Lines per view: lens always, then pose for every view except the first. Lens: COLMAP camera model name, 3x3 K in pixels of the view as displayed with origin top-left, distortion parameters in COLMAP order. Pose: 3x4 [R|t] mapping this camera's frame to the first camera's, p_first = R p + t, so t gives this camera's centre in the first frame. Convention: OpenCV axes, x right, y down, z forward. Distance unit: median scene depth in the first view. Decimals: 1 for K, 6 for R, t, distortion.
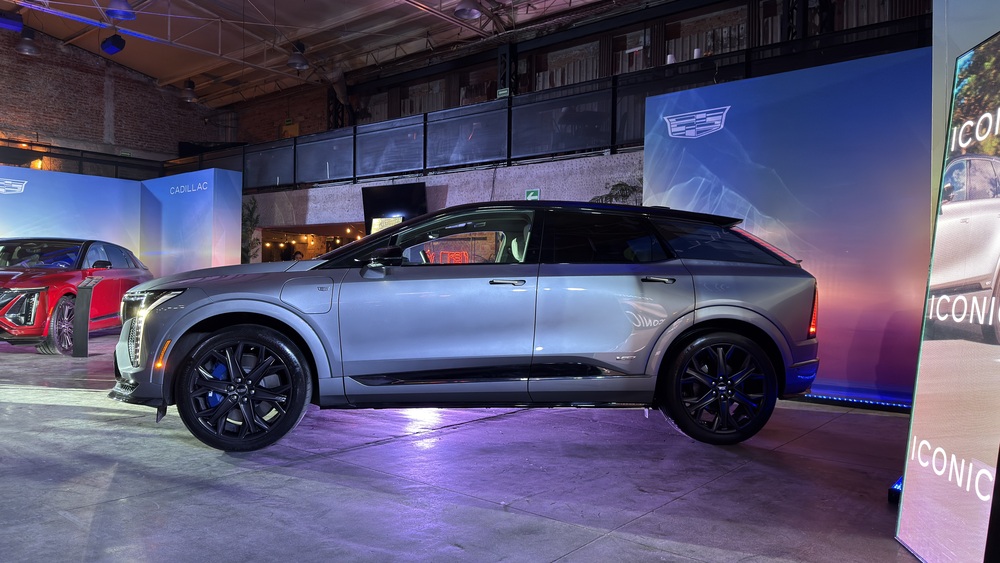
lens RADIAL K [[700.3, 0, 500.0], [0, 700.3, 281.5], [0, 0, 1]] dist [-0.005639, -0.003835]
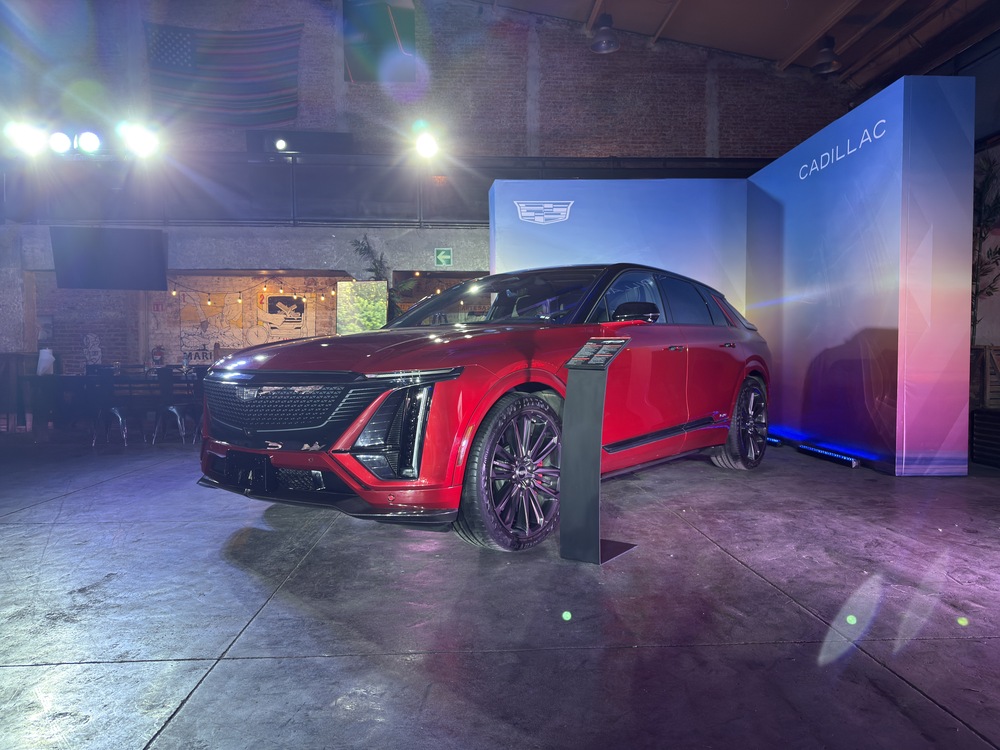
lens RADIAL K [[691.5, 0, 500.0], [0, 691.5, 375.0], [0, 0, 1]] dist [-0.001284, -0.000303]
pose [[0.664328, 0.004777, -0.747425, -0.230235], [0.010701, 0.999816, 0.015901, 0.004193], [0.747364, -0.018561, 0.664155, 0.480851]]
